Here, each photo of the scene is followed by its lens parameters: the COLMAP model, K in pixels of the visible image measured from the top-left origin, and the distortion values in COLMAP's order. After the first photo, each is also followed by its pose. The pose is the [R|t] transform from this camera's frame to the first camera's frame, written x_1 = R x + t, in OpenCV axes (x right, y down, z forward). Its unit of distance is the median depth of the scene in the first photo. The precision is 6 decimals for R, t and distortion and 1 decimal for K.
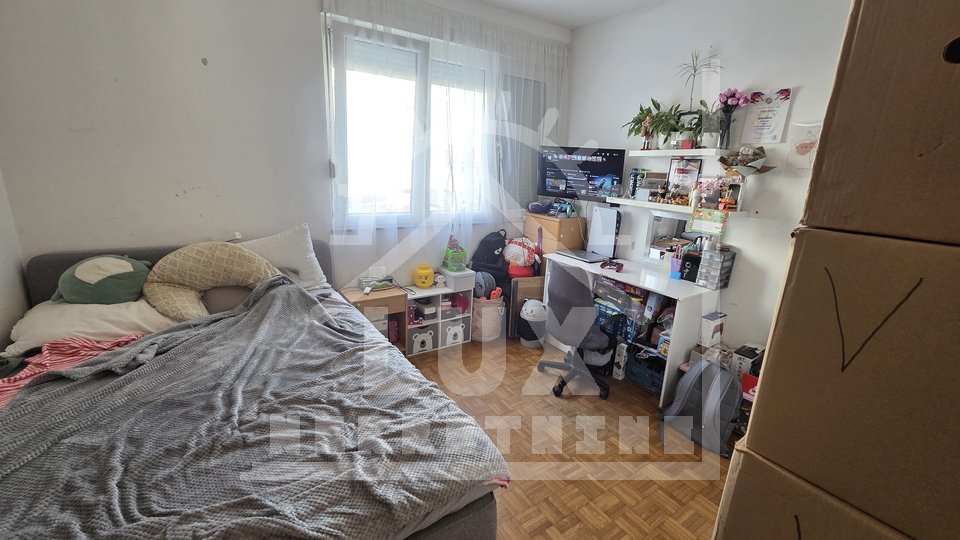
lens RADIAL K [[389.7, 0, 479.8], [0, 389.7, 266.2], [0, 0, 1]] dist [0.002245, -0.000619]
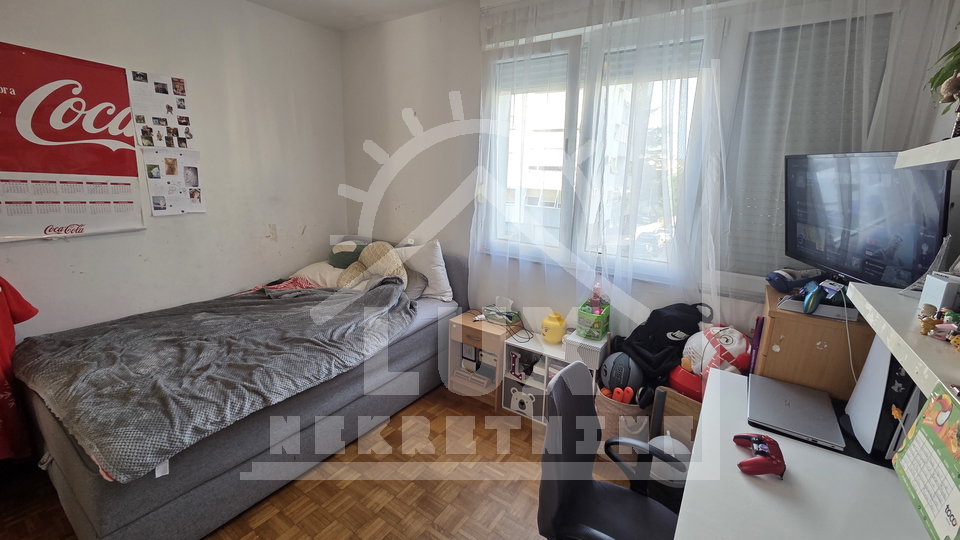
lens RADIAL K [[384.5, 0, 476.6], [0, 384.5, 264.9], [0, 0, 1]] dist [0.000583, -0.000364]
pose [[0.391460, 0.182582, -0.901900, 0.562090], [-0.252245, 0.963866, 0.085642, -0.148414], [0.884947, 0.193974, 0.423371, 0.583970]]
